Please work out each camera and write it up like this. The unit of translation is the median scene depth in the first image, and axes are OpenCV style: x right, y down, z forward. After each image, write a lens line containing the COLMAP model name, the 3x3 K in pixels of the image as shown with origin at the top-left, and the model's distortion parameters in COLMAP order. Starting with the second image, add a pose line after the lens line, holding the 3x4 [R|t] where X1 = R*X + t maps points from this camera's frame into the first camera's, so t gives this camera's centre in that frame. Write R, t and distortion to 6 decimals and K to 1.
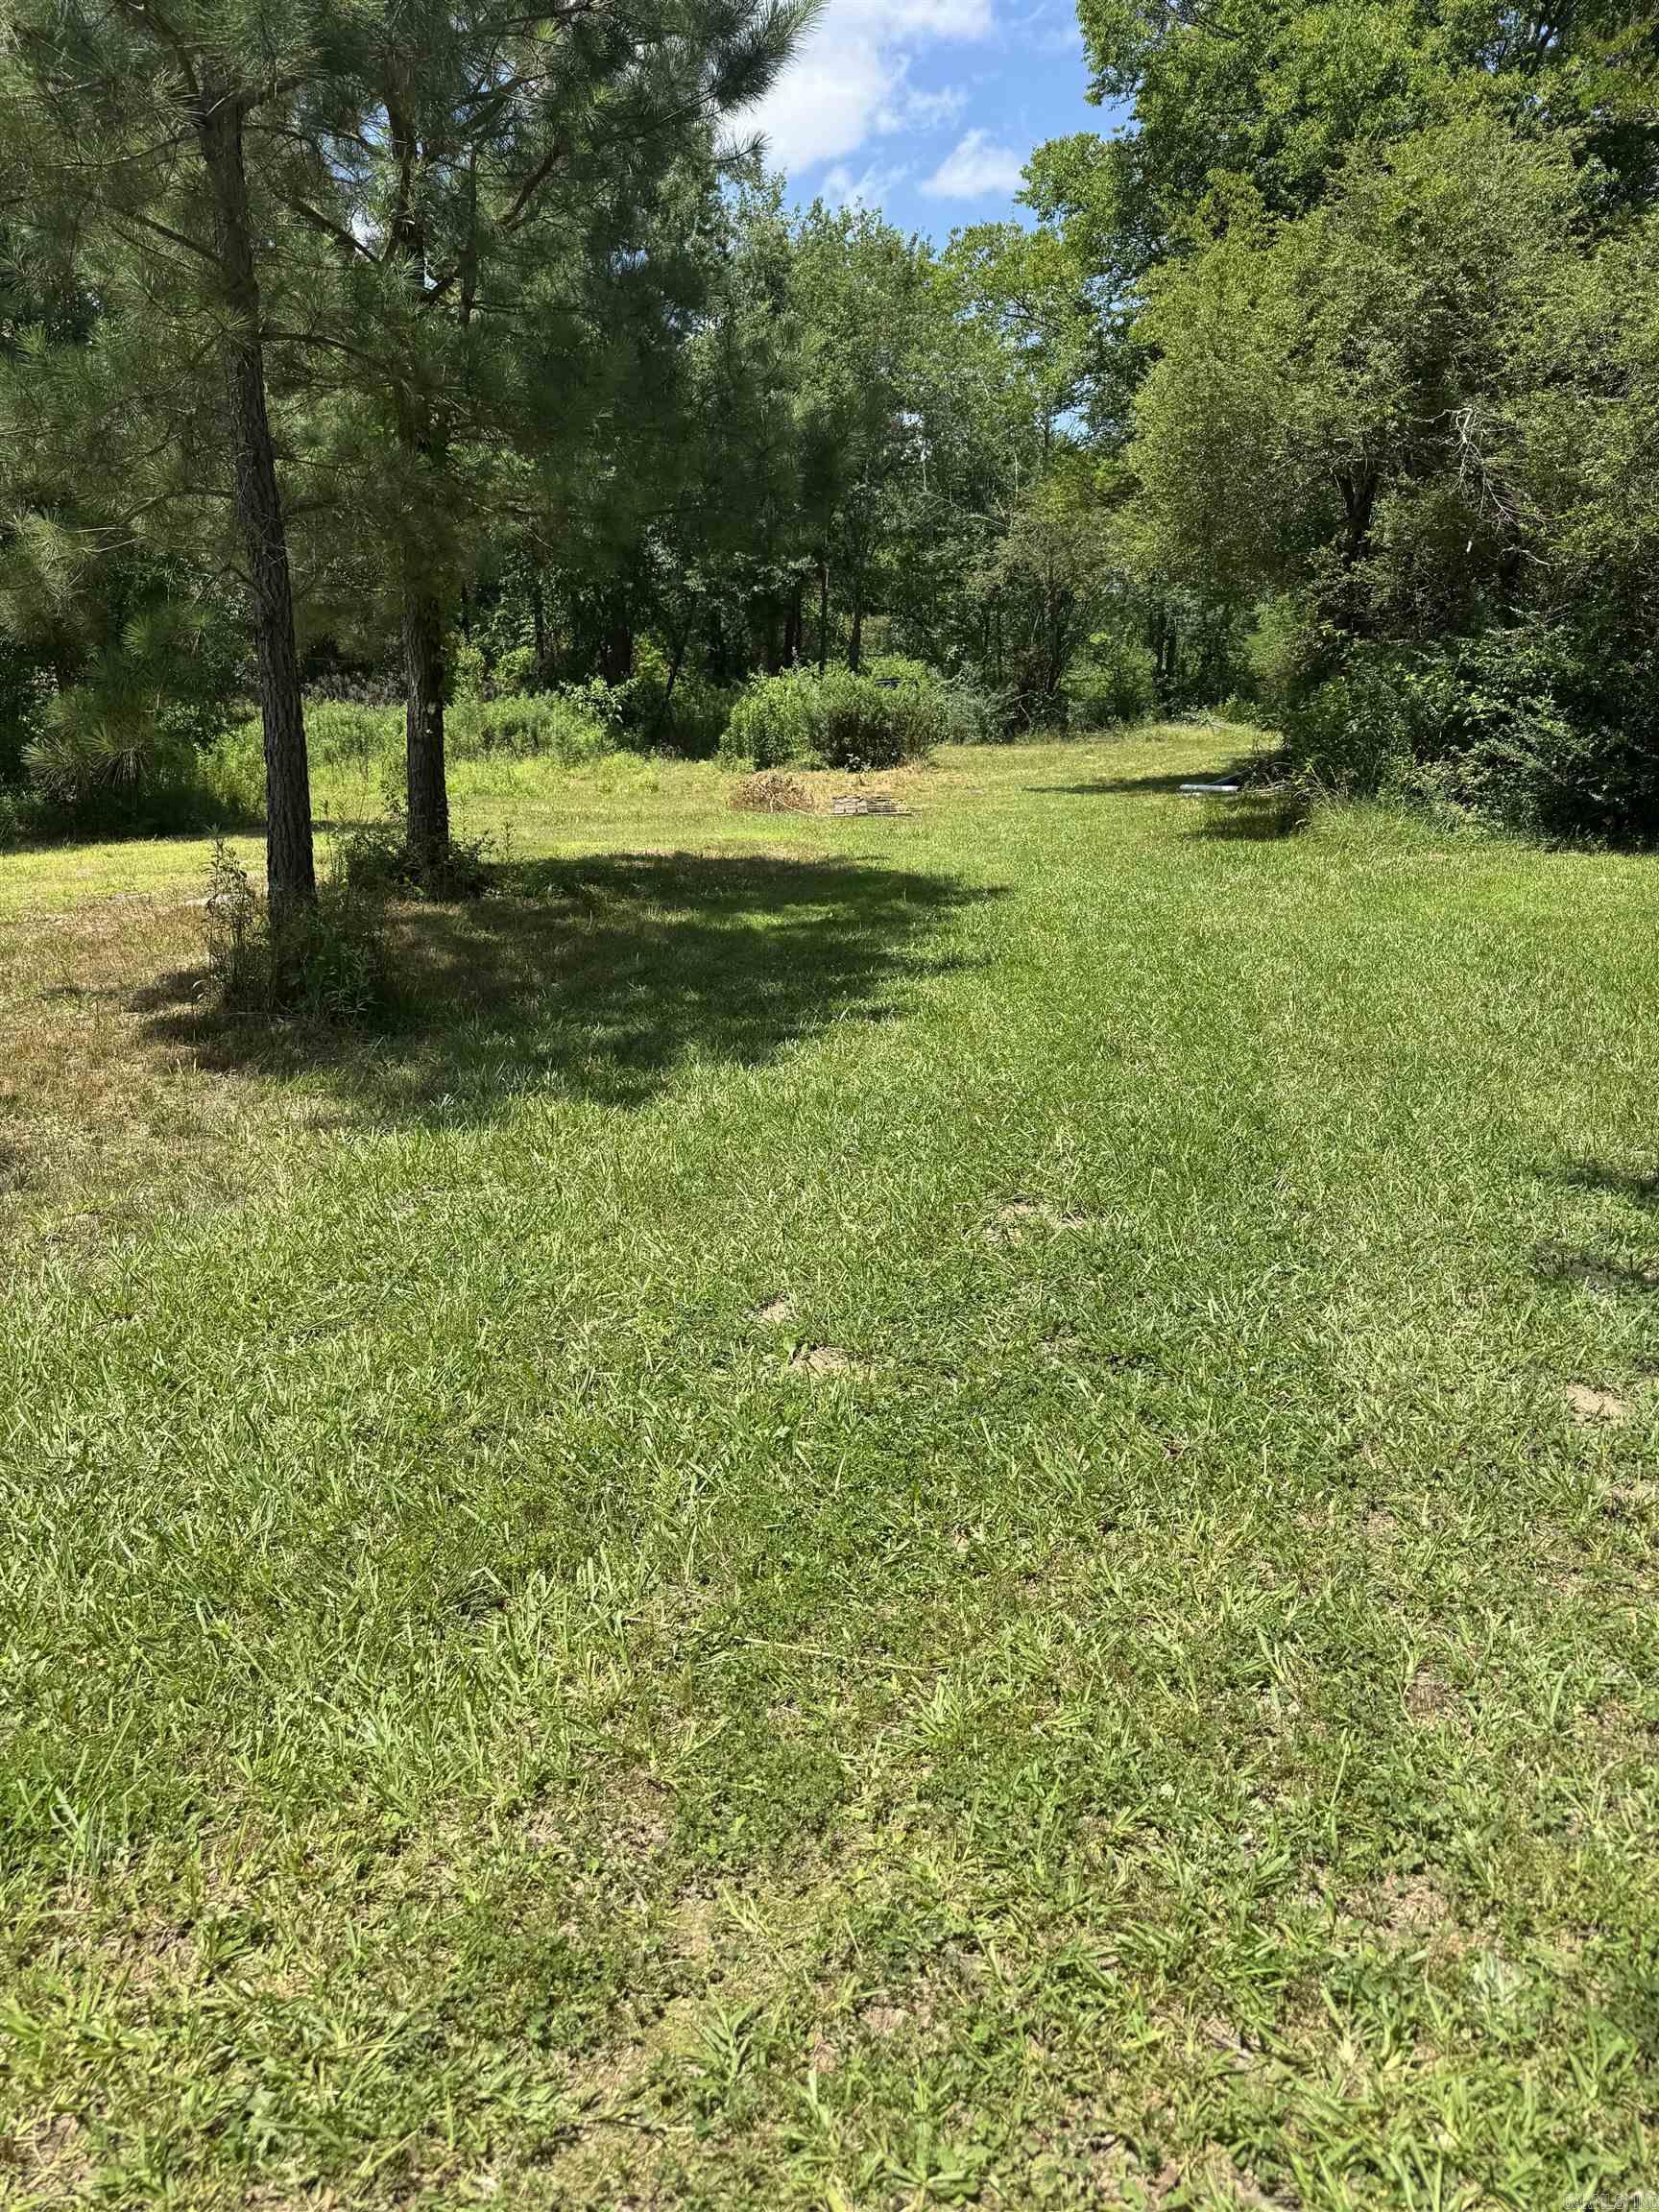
lens RADIAL K [[1514.7, 0, 845.5], [0, 1514.7, 1099.1], [0, 0, 1]] dist [0.004517, -0.013260]
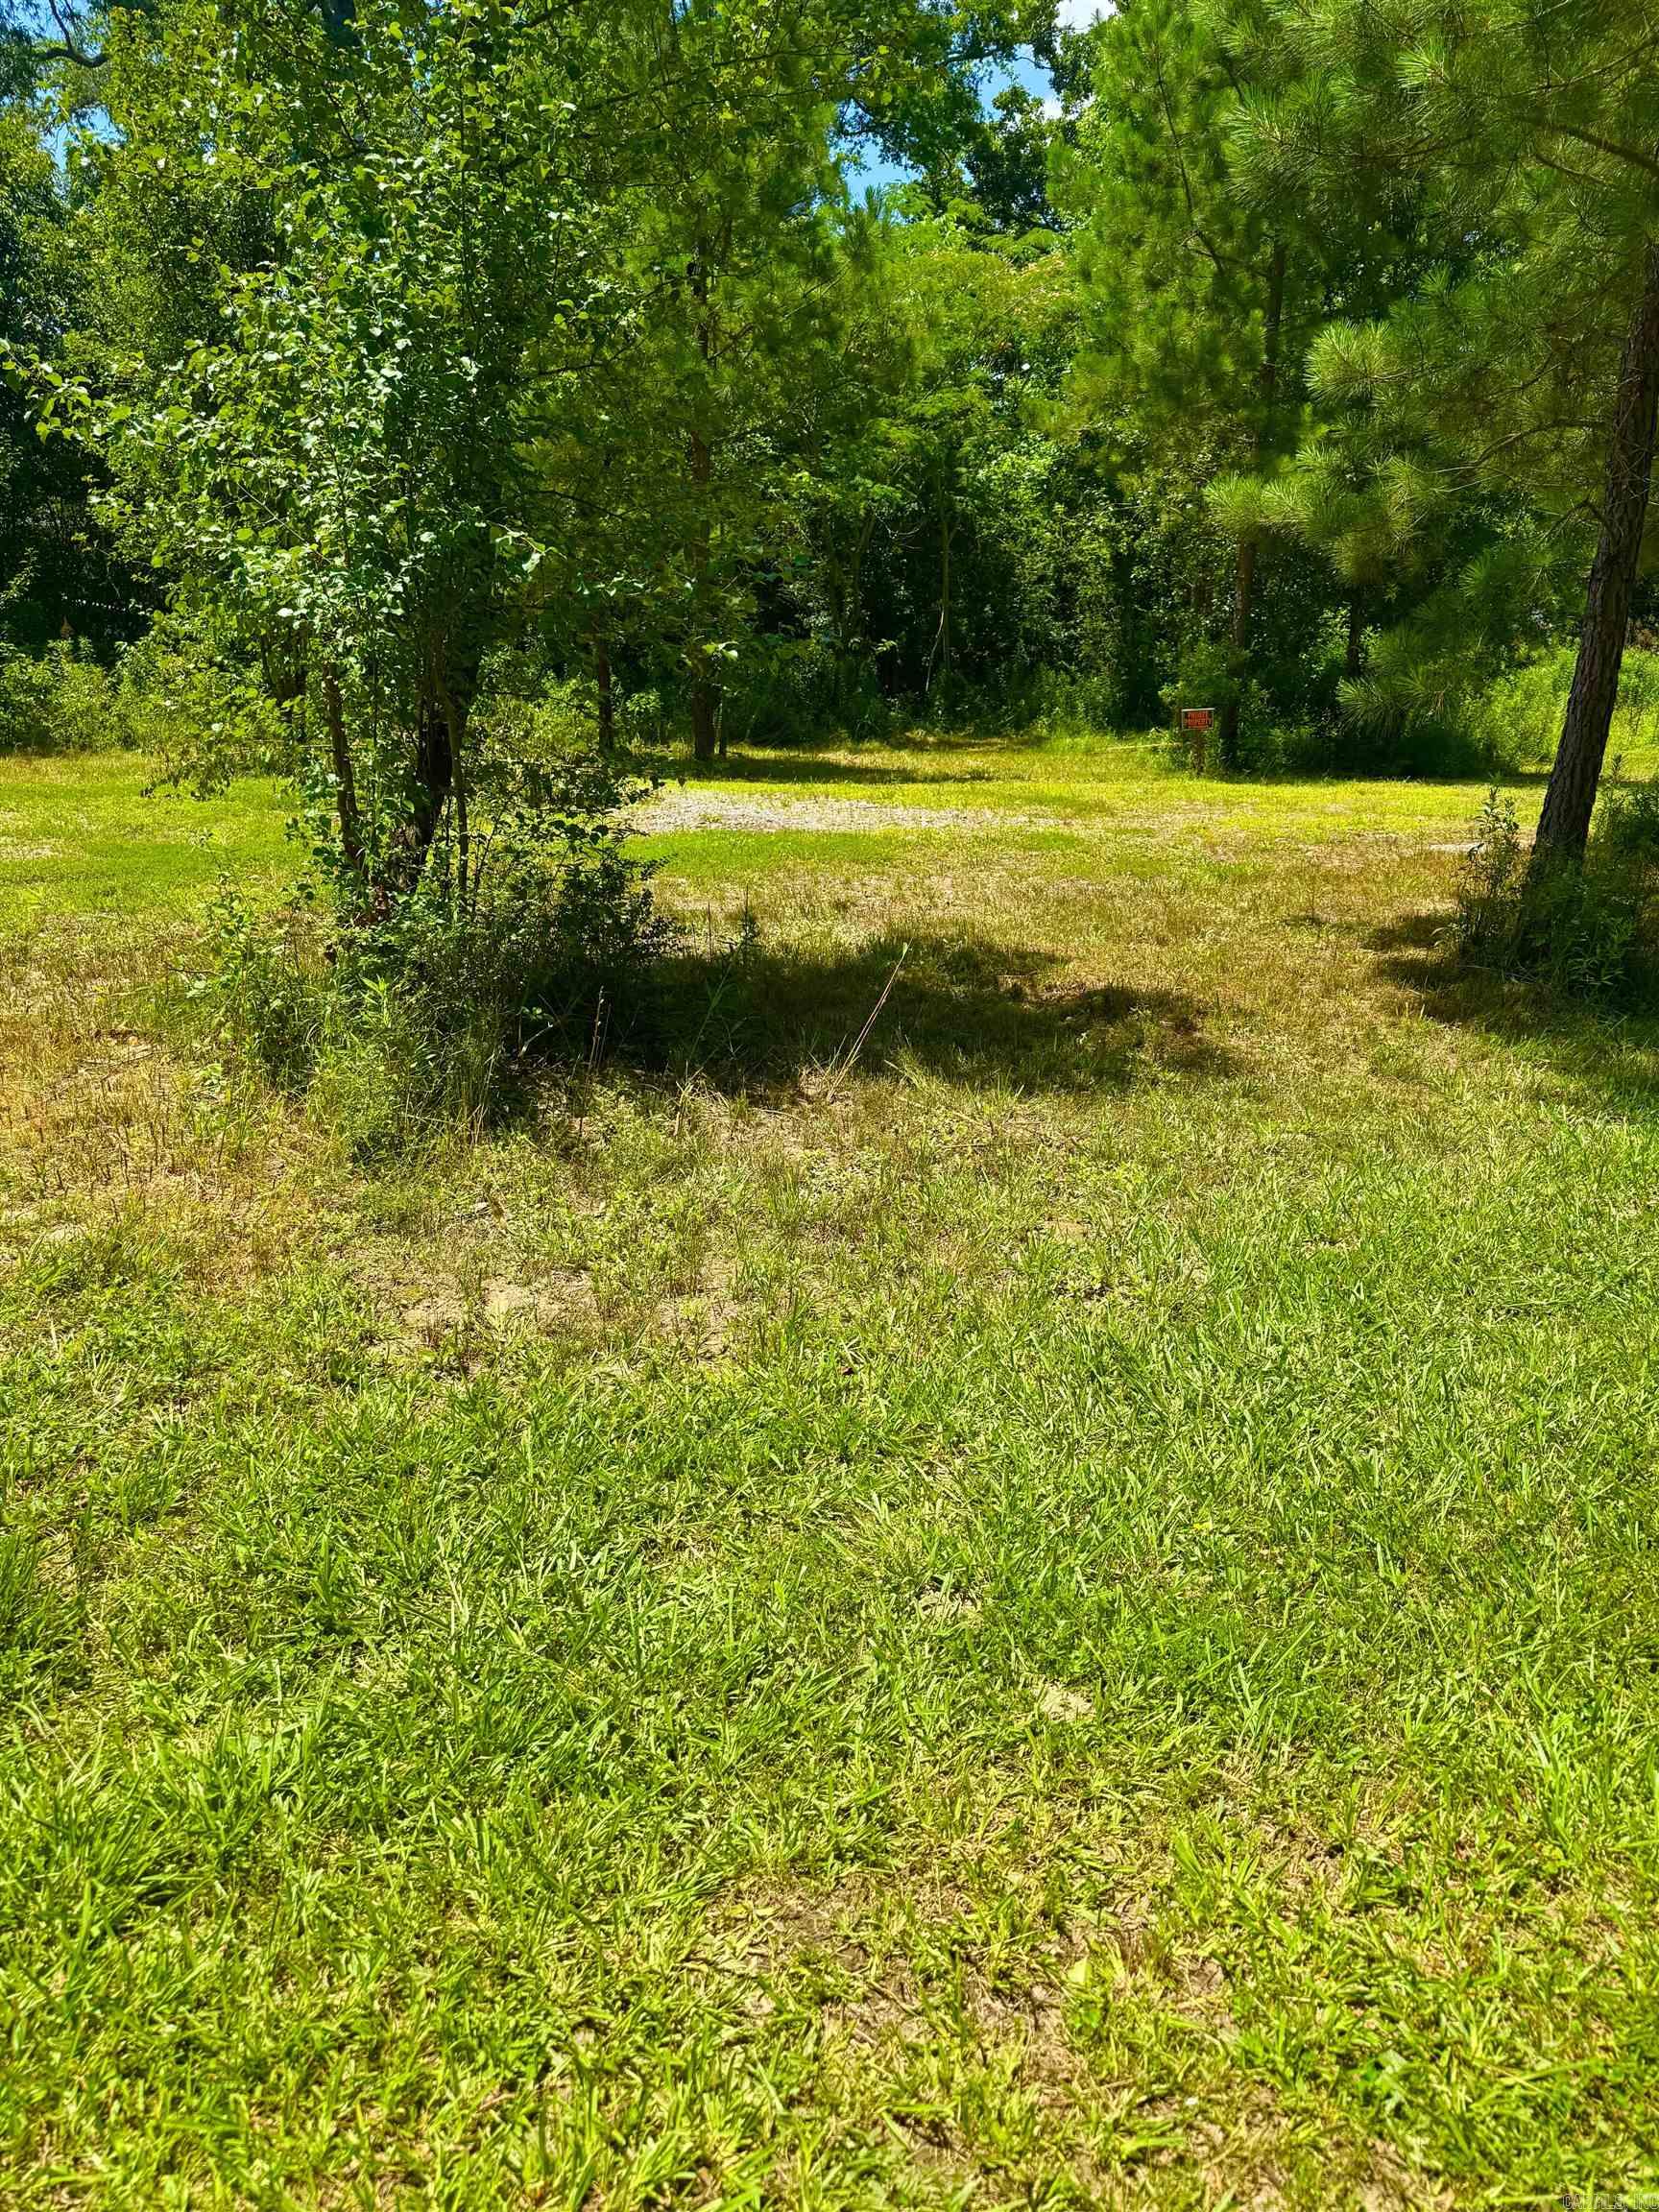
lens RADIAL K [[1519.5, 0, 829.5], [0, 1519.5, 1106.0], [0, 0, 1]] dist [0.002005, -0.010315]
pose [[0.734572, 0.220078, -0.641849, -0.132130], [-0.195201, 0.974492, 0.110734, 0.008319], [0.649847, 0.043947, 0.758794, -0.025692]]
